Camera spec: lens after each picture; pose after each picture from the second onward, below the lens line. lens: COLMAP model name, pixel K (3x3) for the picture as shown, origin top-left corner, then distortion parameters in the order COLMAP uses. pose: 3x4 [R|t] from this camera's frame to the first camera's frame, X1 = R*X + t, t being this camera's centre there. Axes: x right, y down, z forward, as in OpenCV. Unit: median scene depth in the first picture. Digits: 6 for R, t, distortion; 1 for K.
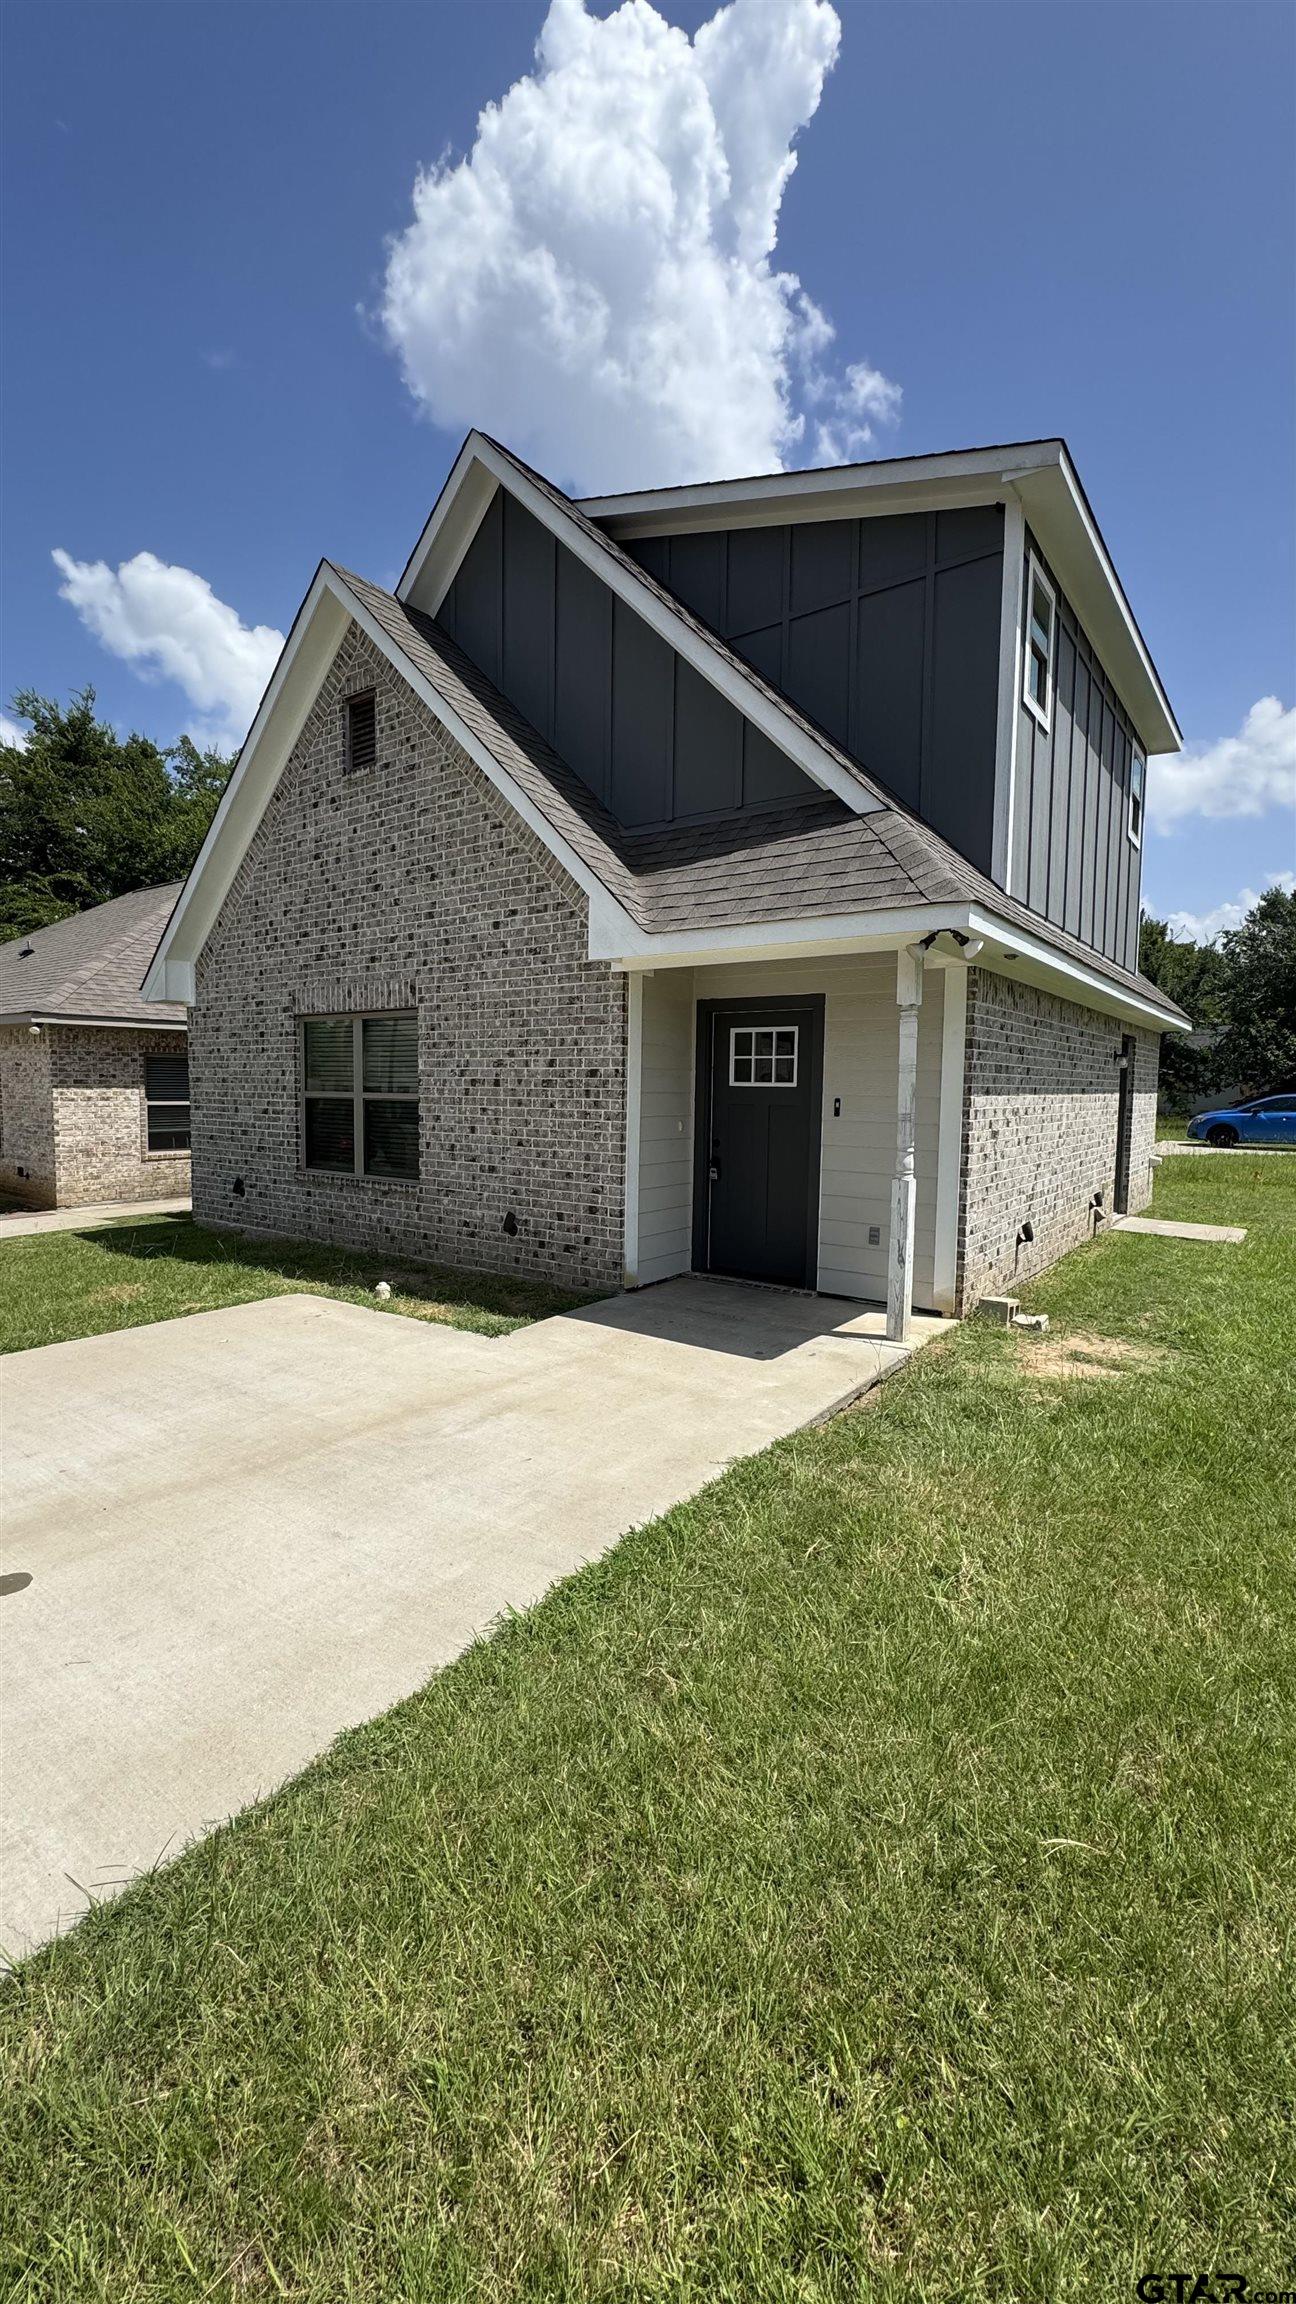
lens RADIAL K [[917.8, 0, 650.4], [0, 917.8, 1146.9], [0, 0, 1]] dist [-0.002832, 0.000290]
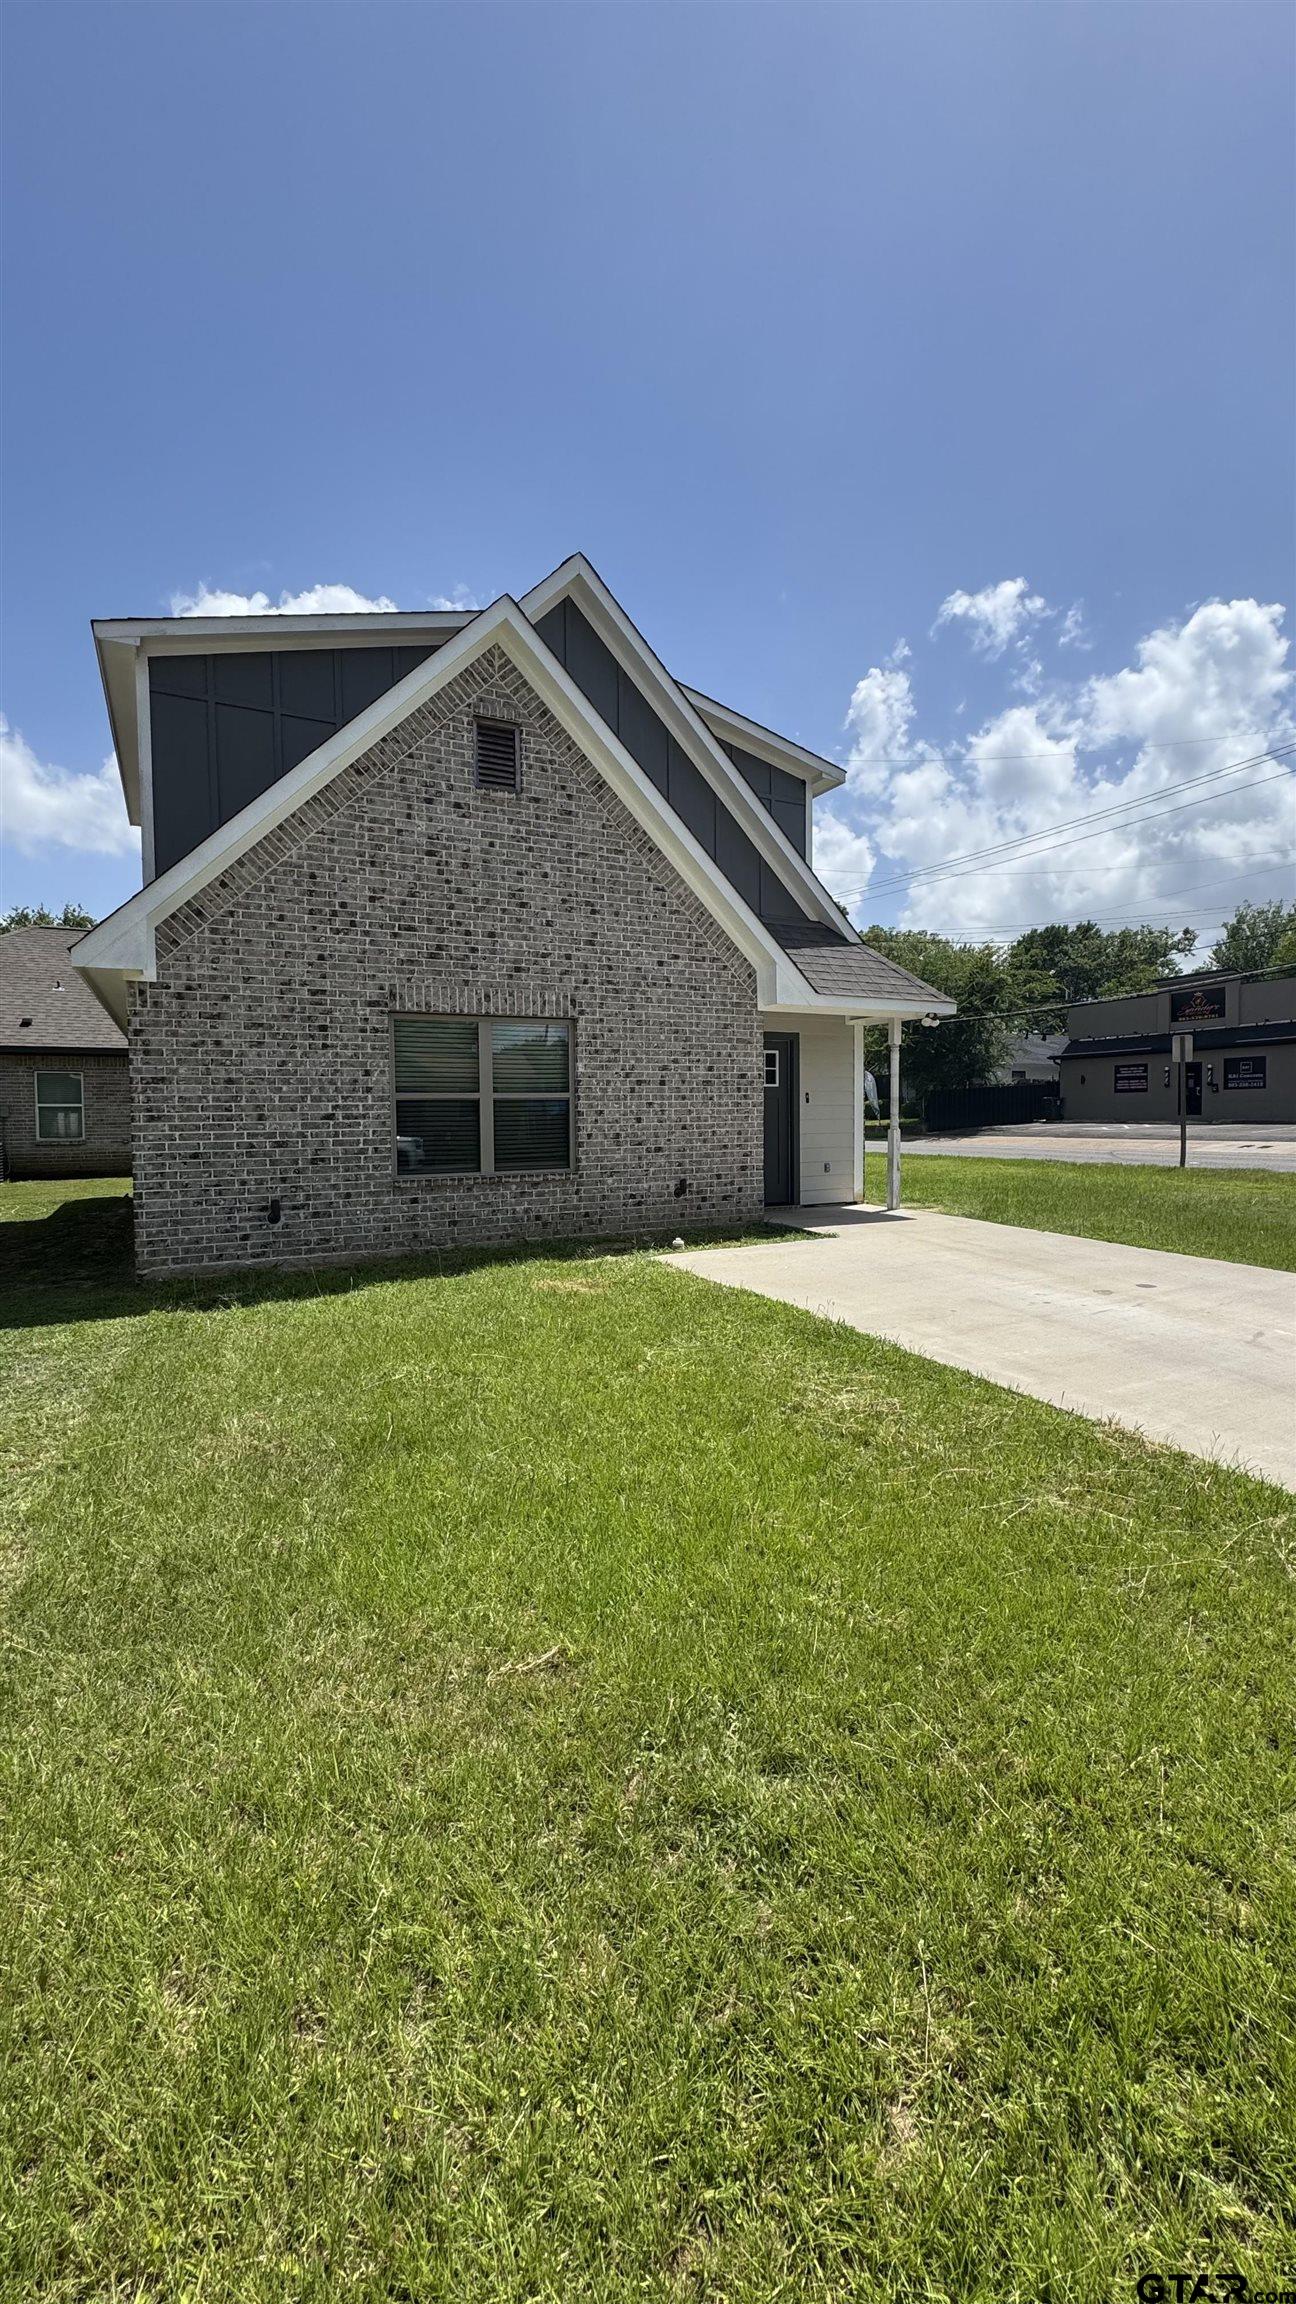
lens RADIAL K [[917.8, 0, 650.4], [0, 917.8, 1146.9], [0, 0, 1]] dist [-0.002832, 0.000290]
pose [[0.445663, -0.050063, 0.893800, -1.273373], [0.076321, 0.996925, 0.017784, -0.003046], [-0.891942, 0.060290, 0.448113, 0.408092]]
